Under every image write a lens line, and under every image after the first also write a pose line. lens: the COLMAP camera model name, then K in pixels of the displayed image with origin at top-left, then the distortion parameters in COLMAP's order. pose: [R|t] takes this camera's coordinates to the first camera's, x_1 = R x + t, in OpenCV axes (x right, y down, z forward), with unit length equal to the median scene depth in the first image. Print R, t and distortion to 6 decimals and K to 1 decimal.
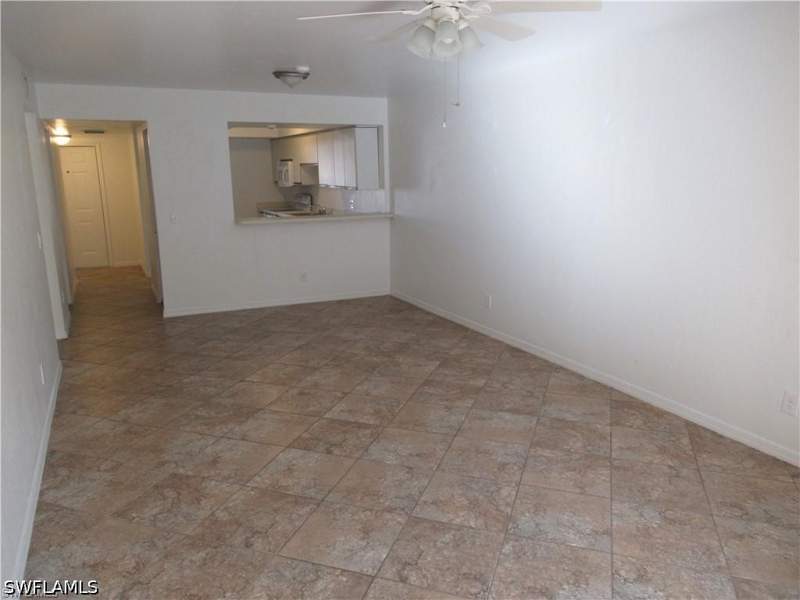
lens RADIAL K [[602.0, 0, 400.7], [0, 602.0, 300.1], [0, 0, 1]] dist [-0.004047, -0.007836]
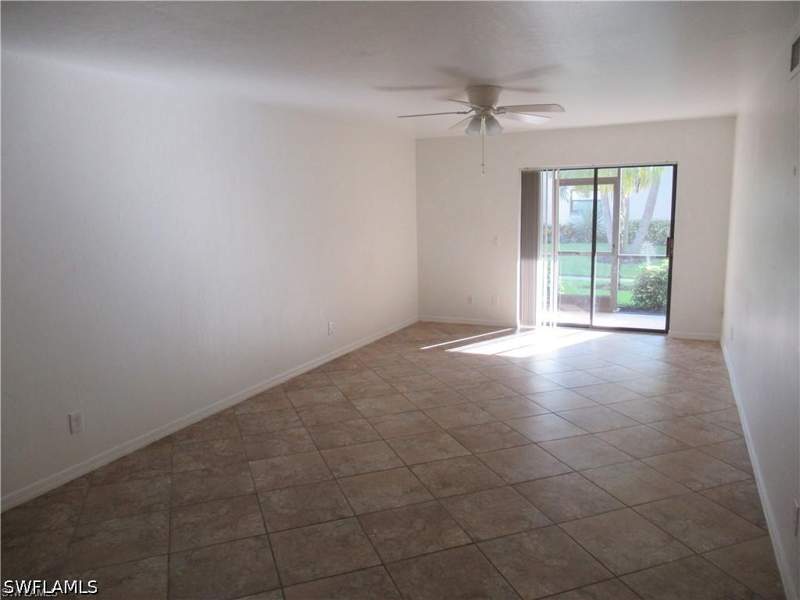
lens RADIAL K [[602.0, 0, 399.3], [0, 602.0, 299.5], [0, 0, 1]] dist [-0.004047, -0.007836]
pose [[-0.627919, -0.103756, 0.771332, -0.698082], [0.190133, 0.940593, 0.281307, -0.301059], [-0.754697, 0.323294, -0.570889, 1.398416]]
